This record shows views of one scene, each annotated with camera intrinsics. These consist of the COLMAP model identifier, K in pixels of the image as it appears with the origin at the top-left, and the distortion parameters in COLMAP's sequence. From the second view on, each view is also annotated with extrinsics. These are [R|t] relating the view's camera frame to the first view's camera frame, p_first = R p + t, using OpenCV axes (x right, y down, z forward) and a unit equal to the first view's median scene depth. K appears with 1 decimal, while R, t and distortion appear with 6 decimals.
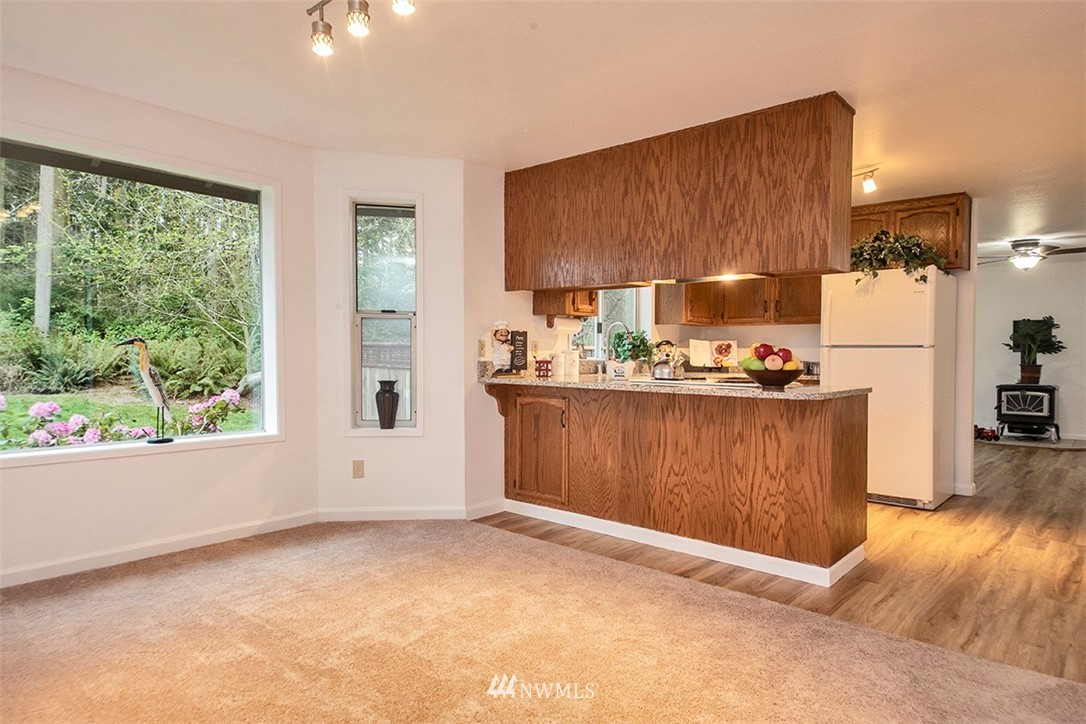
lens RADIAL K [[659.9, 0, 578.5], [0, 659.9, 340.3], [0, 0, 1]] dist [0.030435, -0.006188]
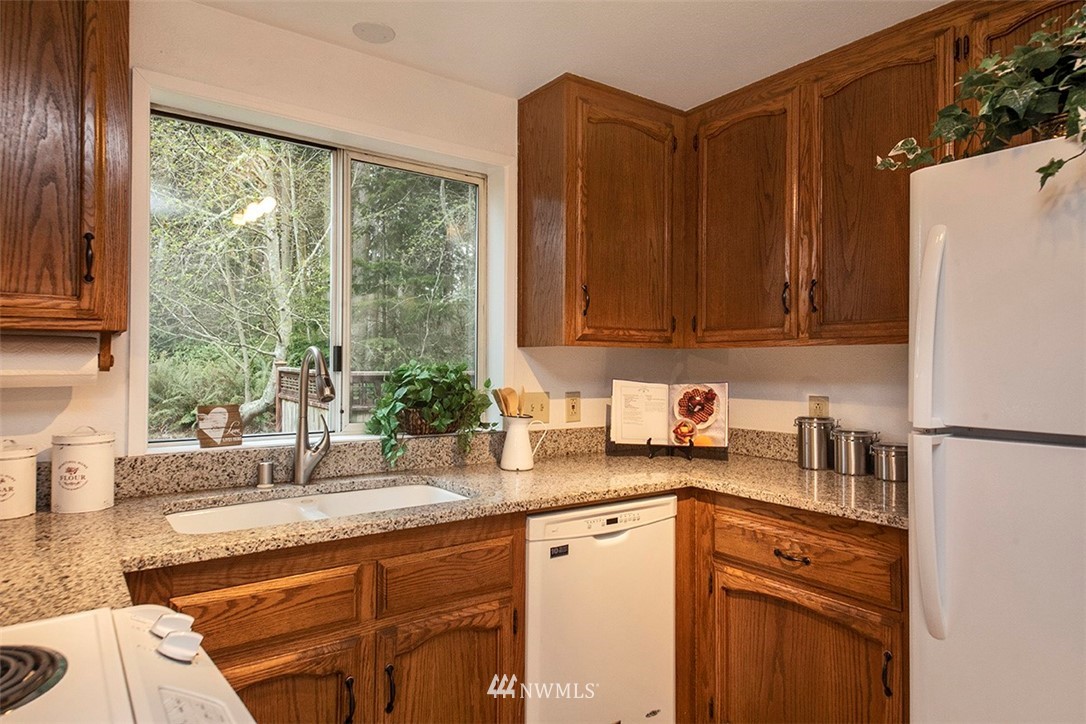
lens RADIAL K [[659.9, 0, 574.0], [0, 659.9, 345.1], [0, 0, 1]] dist [0.030435, -0.006188]
pose [[0.967566, -0.009447, -0.252440, 0.215058], [0.006496, 0.999901, -0.012521, -0.016388], [0.252534, 0.010475, 0.967531, 0.493398]]
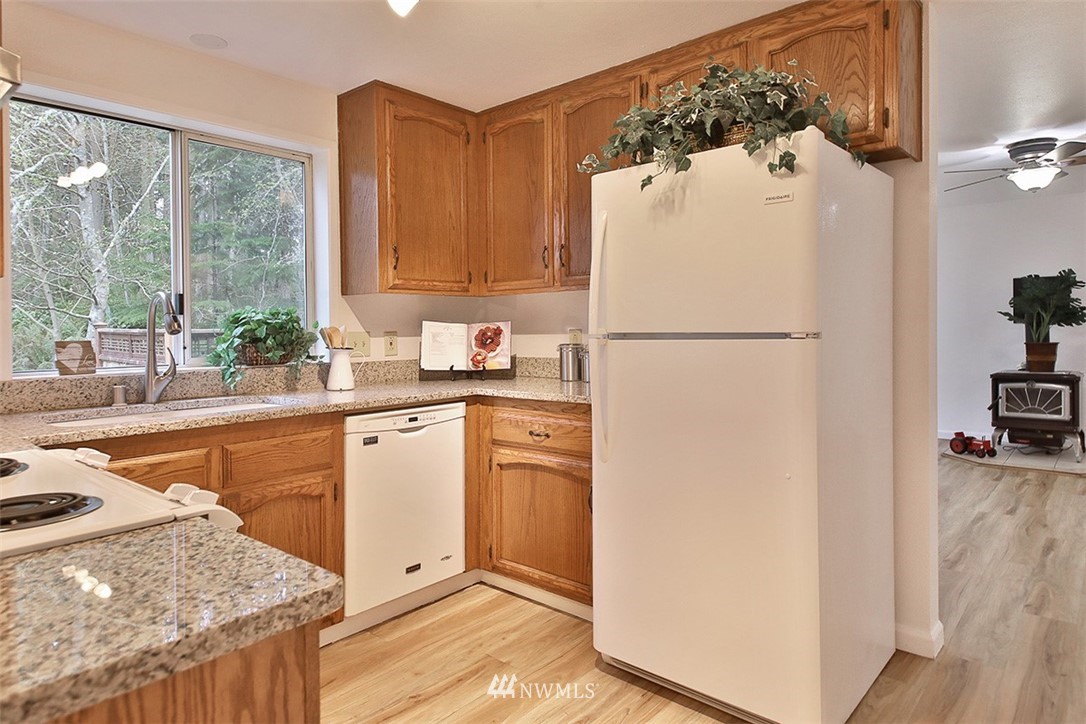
lens RADIAL K [[632.2, 0, 578.2], [0, 632.2, 317.2], [0, 0, 1]] dist [0.035898, -0.020075]
pose [[0.999594, -0.022909, -0.016939, 0.261086], [0.023018, 0.999715, 0.006308, -0.004591], [0.016790, -0.006695, 0.999837, 0.407605]]
